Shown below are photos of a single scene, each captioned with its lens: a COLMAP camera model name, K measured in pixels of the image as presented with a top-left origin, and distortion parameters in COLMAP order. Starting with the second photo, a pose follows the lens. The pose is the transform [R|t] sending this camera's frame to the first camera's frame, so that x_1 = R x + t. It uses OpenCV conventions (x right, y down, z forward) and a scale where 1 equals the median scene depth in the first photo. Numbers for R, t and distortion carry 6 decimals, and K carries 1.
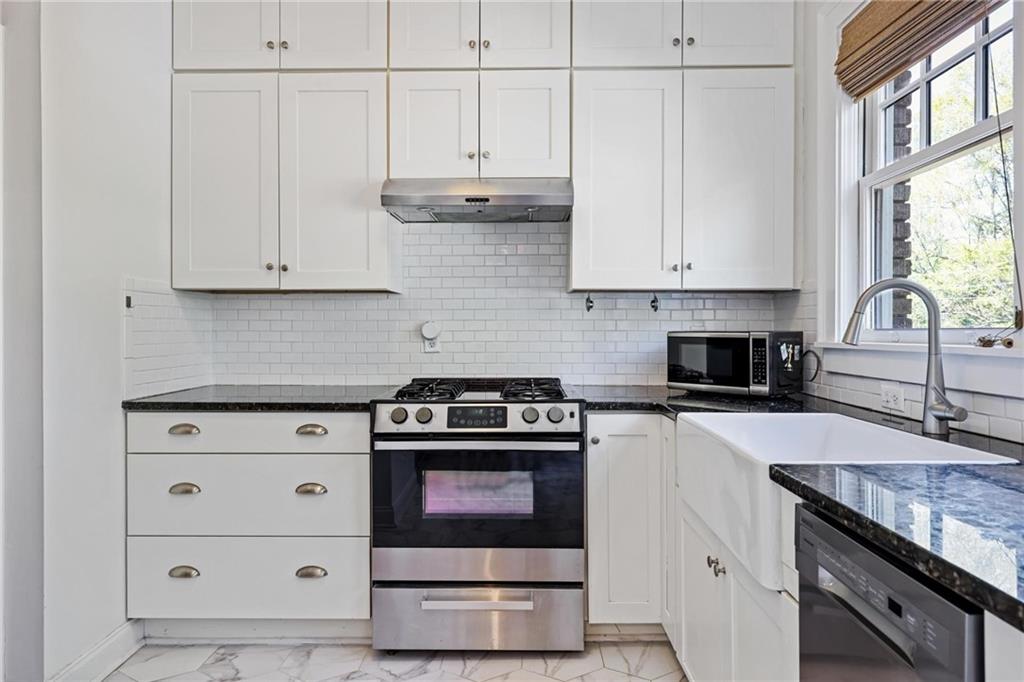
lens RADIAL K [[617.9, 0, 513.7], [0, 617.9, 327.8], [0, 0, 1]] dist [-0.006917, -0.004399]
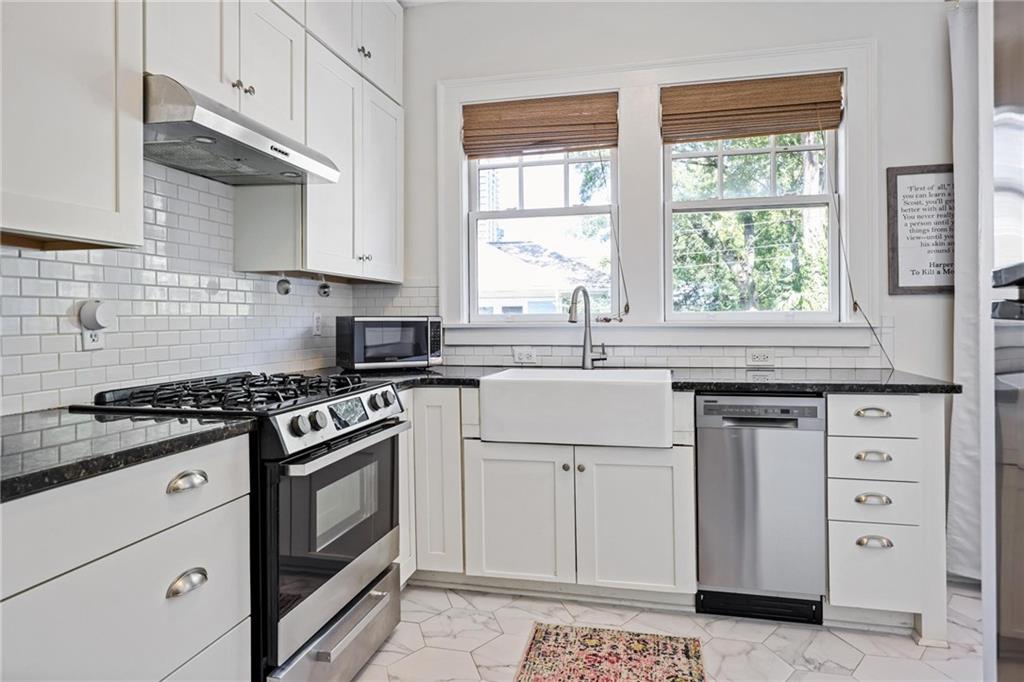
lens RADIAL K [[617.9, 0, 512.1], [0, 617.9, 322.1], [0, 0, 1]] dist [-0.006917, -0.004399]
pose [[0.208644, -0.004872, 0.977979, -0.807298], [0.004219, 0.999983, 0.004081, 0.013470], [-0.977983, 0.003275, 0.208661, 0.558589]]
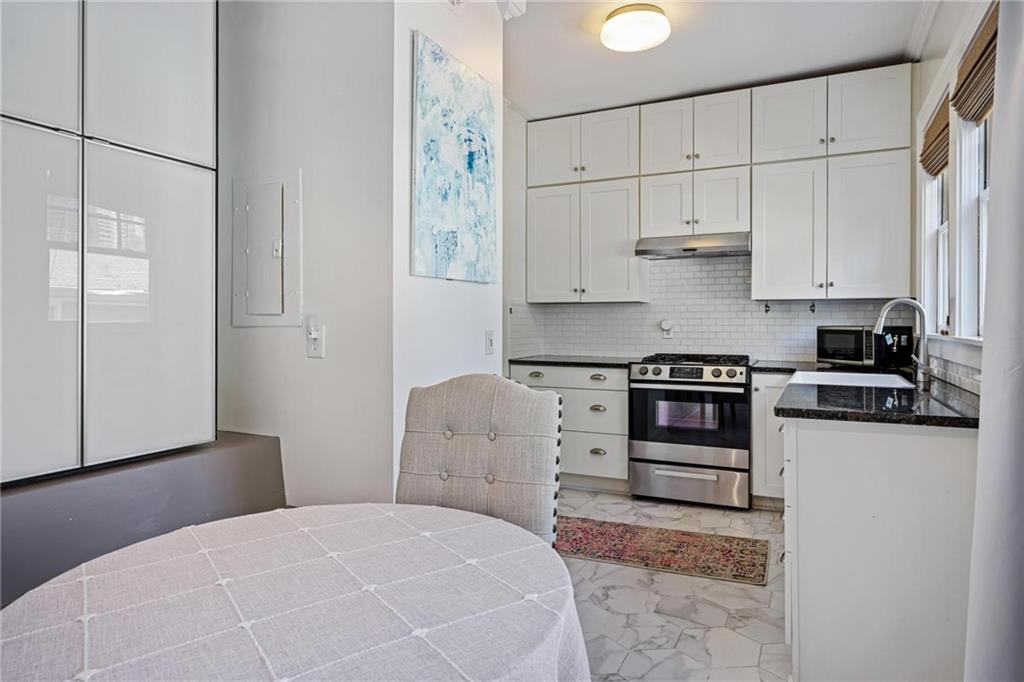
lens RADIAL K [[617.9, 0, 506.4], [0, 617.9, 323.7], [0, 0, 1]] dist [-0.006917, -0.004399]
pose [[0.898634, 0.001148, -0.438697, 0.248346], [0.000342, 0.999994, 0.003318, -0.006050], [0.438698, -0.003131, 0.898629, -0.816137]]
